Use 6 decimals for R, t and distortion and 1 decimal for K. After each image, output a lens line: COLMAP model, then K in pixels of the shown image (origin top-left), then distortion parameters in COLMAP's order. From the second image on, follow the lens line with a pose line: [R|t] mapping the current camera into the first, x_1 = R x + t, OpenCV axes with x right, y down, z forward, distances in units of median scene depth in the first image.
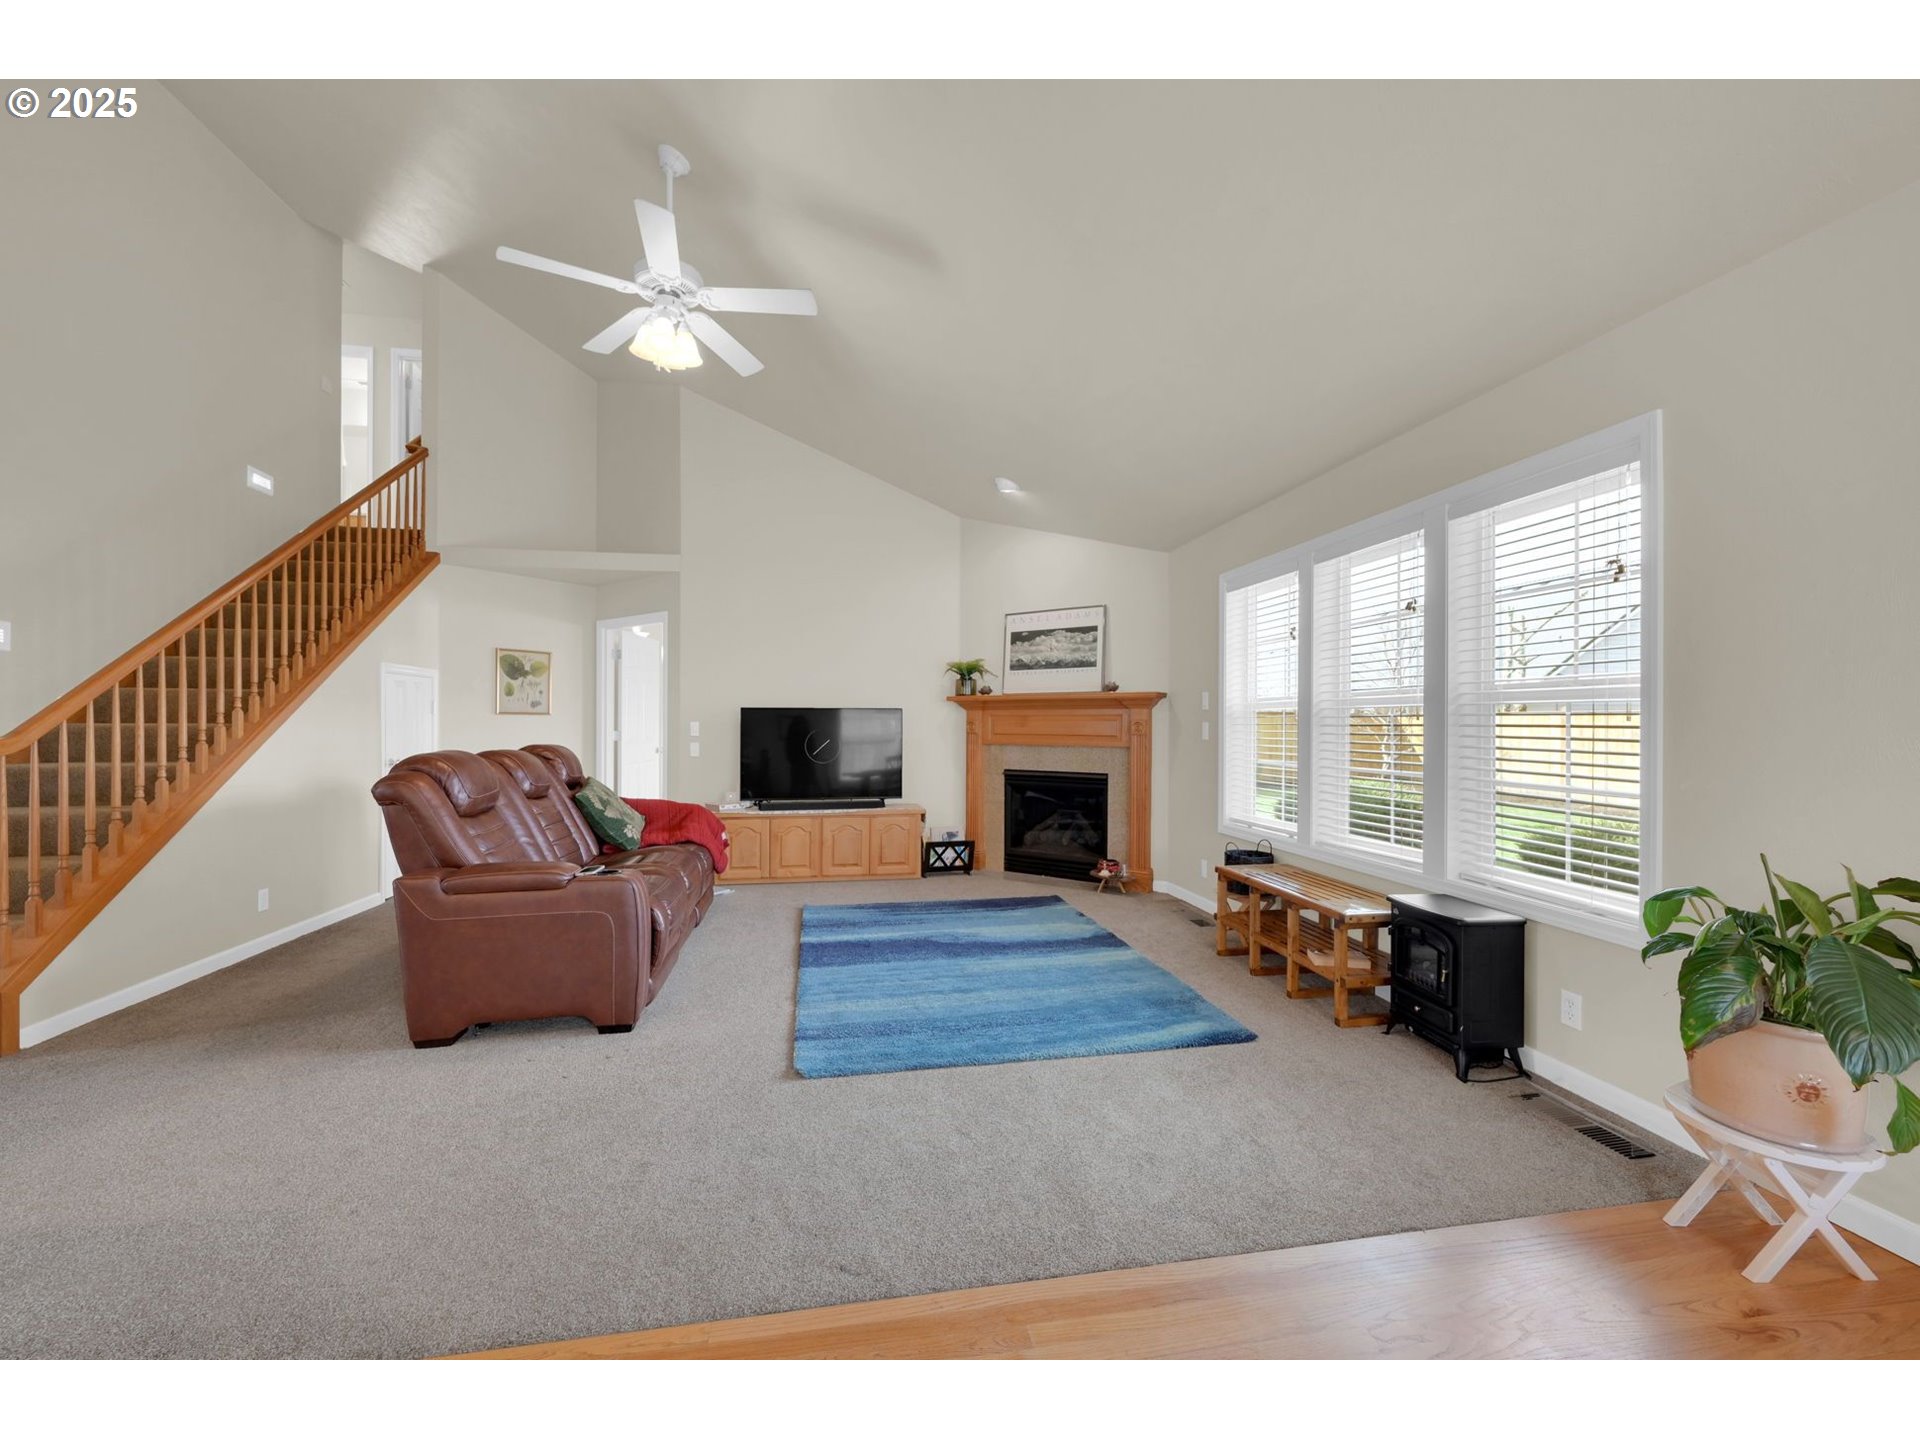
lens RADIAL K [[757.5, 0, 953.8], [0, 757.5, 723.4], [0, 0, 1]] dist [0.000678, -0.000445]
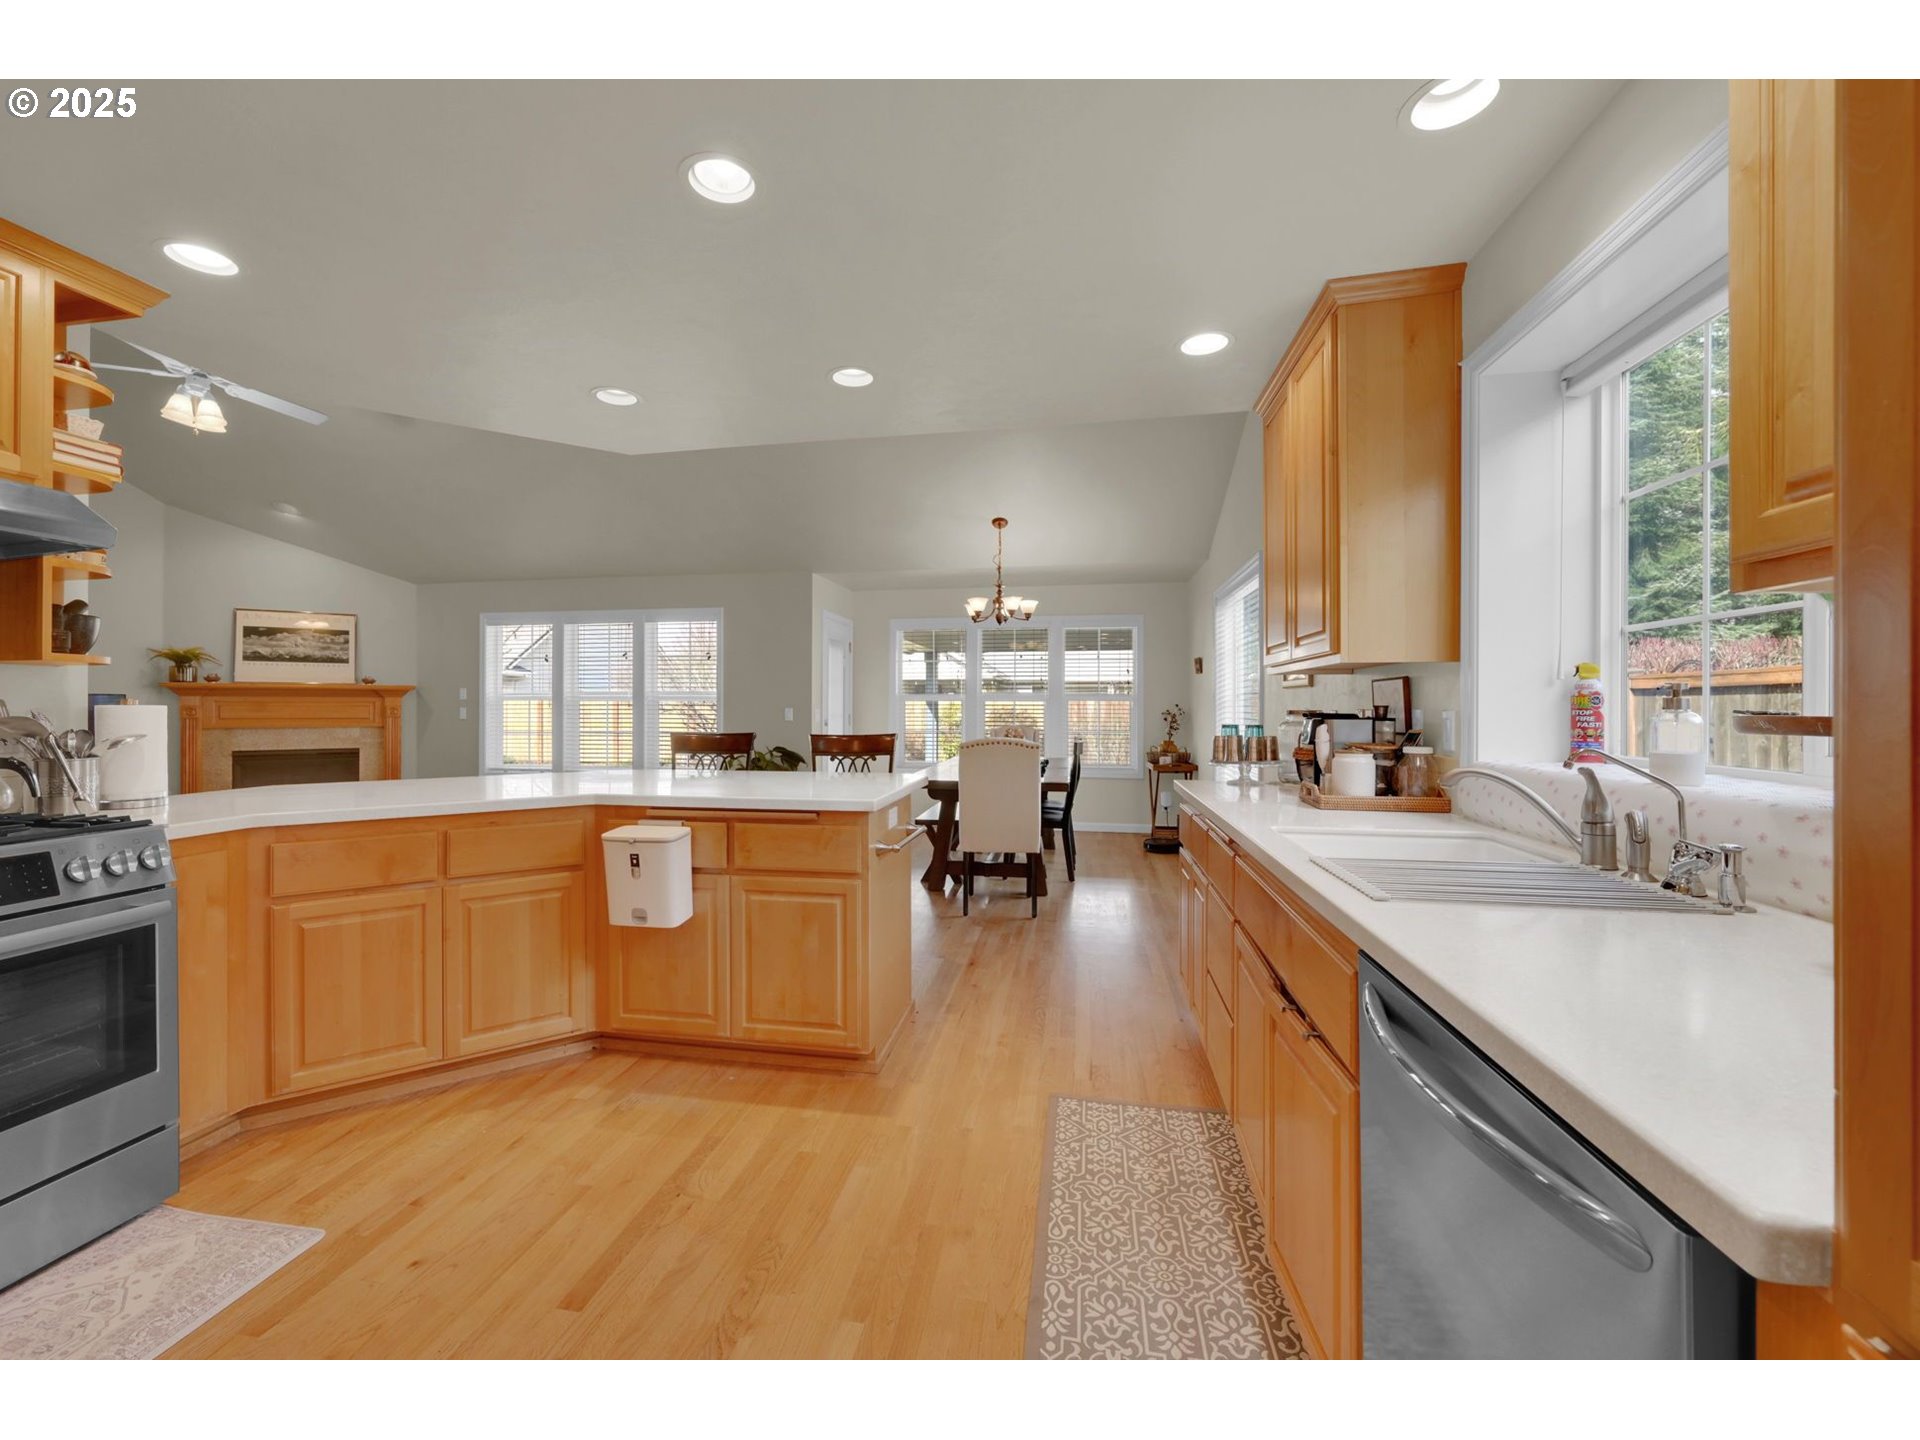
lens RADIAL K [[781.3, 0, 934.6], [0, 781.3, 704.6], [0, 0, 1]] dist [-0.003929, -0.000087]
pose [[0.346646, -0.000120, 0.937996, -0.706679], [0.000748, 1.000000, -0.000148, -0.005689], [-0.937996, 0.000753, 0.346646, -0.369779]]
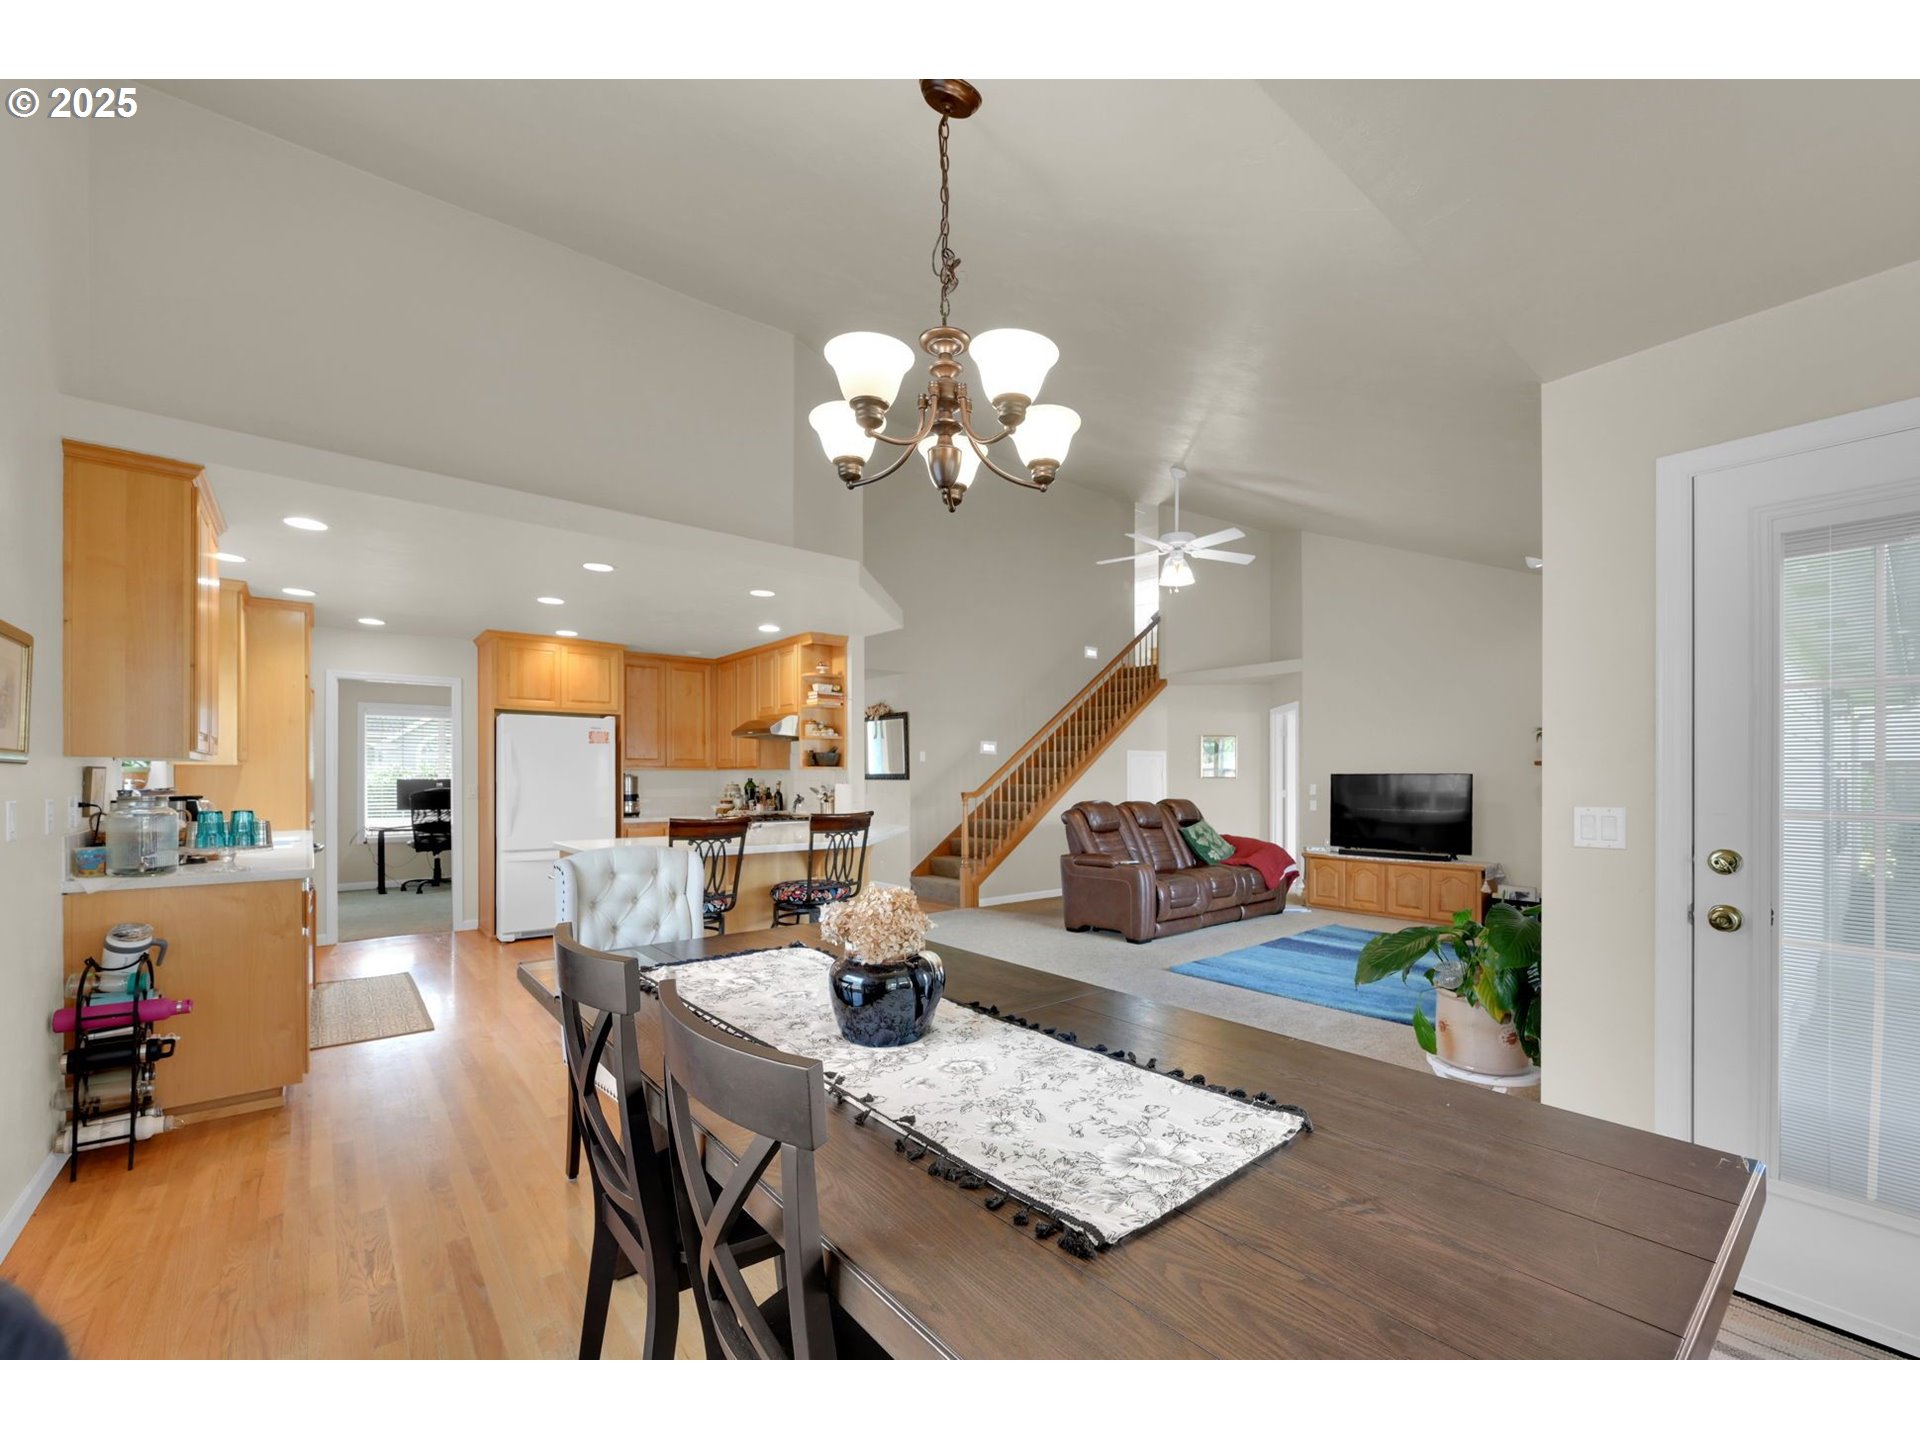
lens RADIAL K [[757.5, 0, 939.4], [0, 757.5, 782.6], [0, 0, 1]] dist [0.000678, -0.000445]
pose [[0.472410, 0.005393, -0.881363, 0.573263], [0.001514, 0.999975, 0.006930, -0.016880], [0.881378, -0.004608, 0.472389, -0.211878]]
